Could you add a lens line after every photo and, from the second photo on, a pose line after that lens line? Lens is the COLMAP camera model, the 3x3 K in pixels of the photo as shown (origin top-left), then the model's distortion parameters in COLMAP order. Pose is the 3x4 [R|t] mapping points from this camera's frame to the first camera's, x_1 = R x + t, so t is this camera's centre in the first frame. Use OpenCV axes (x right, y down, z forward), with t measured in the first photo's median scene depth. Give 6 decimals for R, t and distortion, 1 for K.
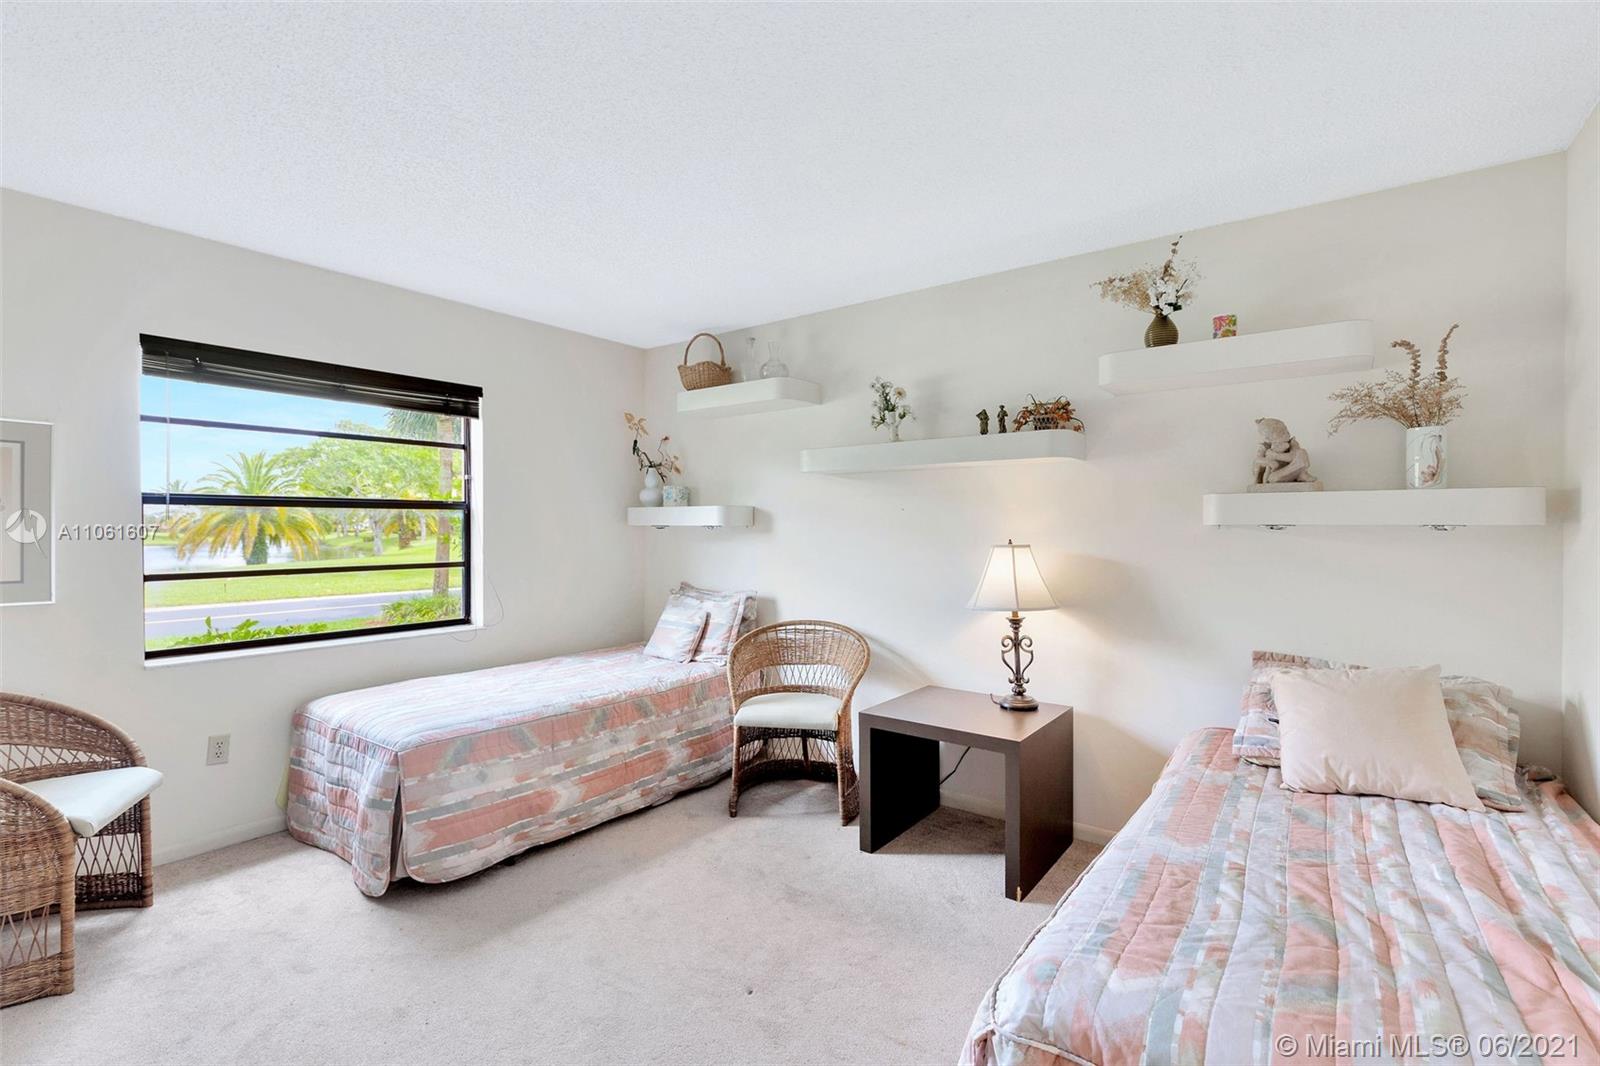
lens RADIAL K [[729.7, 0, 798.6], [0, 729.7, 532.5], [0, 0, 1]] dist [0.005083, -0.001969]
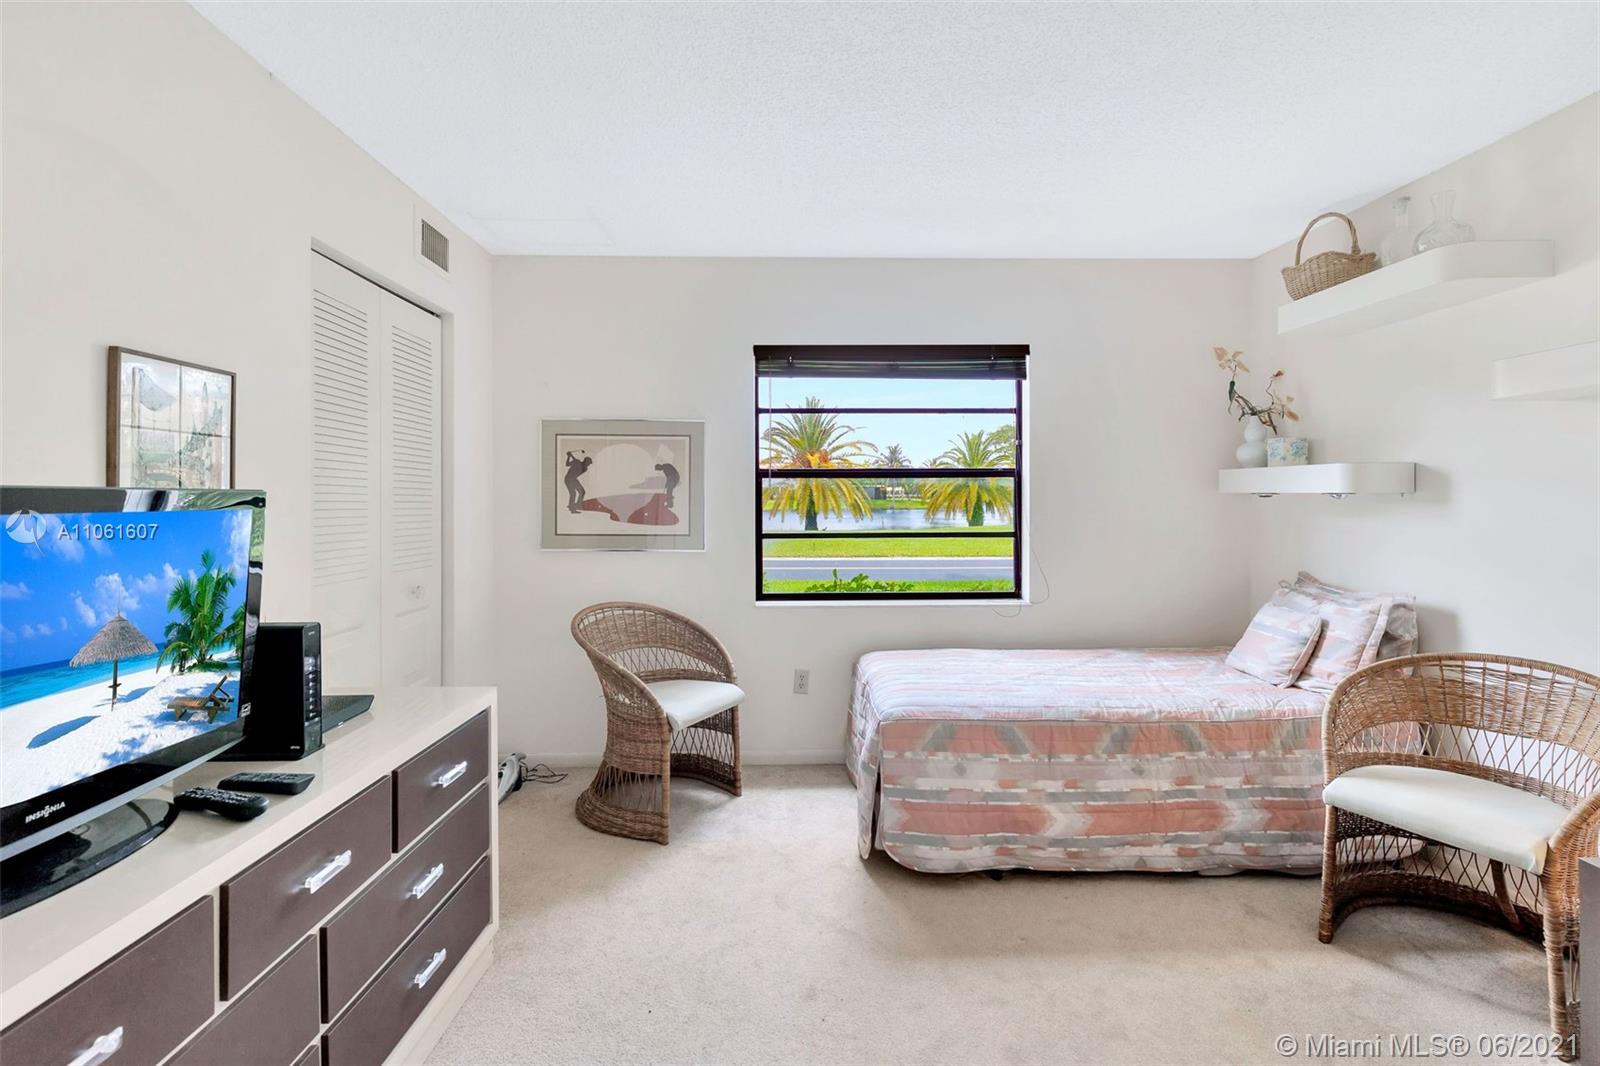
lens RADIAL K [[729.7, 0, 799.2], [0, 729.7, 496.9], [0, 0, 1]] dist [0.005083, -0.001969]
pose [[0.622178, 0.000212, -0.782876, 0.118499], [-0.003285, 0.999992, -0.002340, -0.002649], [0.782869, 0.004028, 0.622173, 0.210755]]
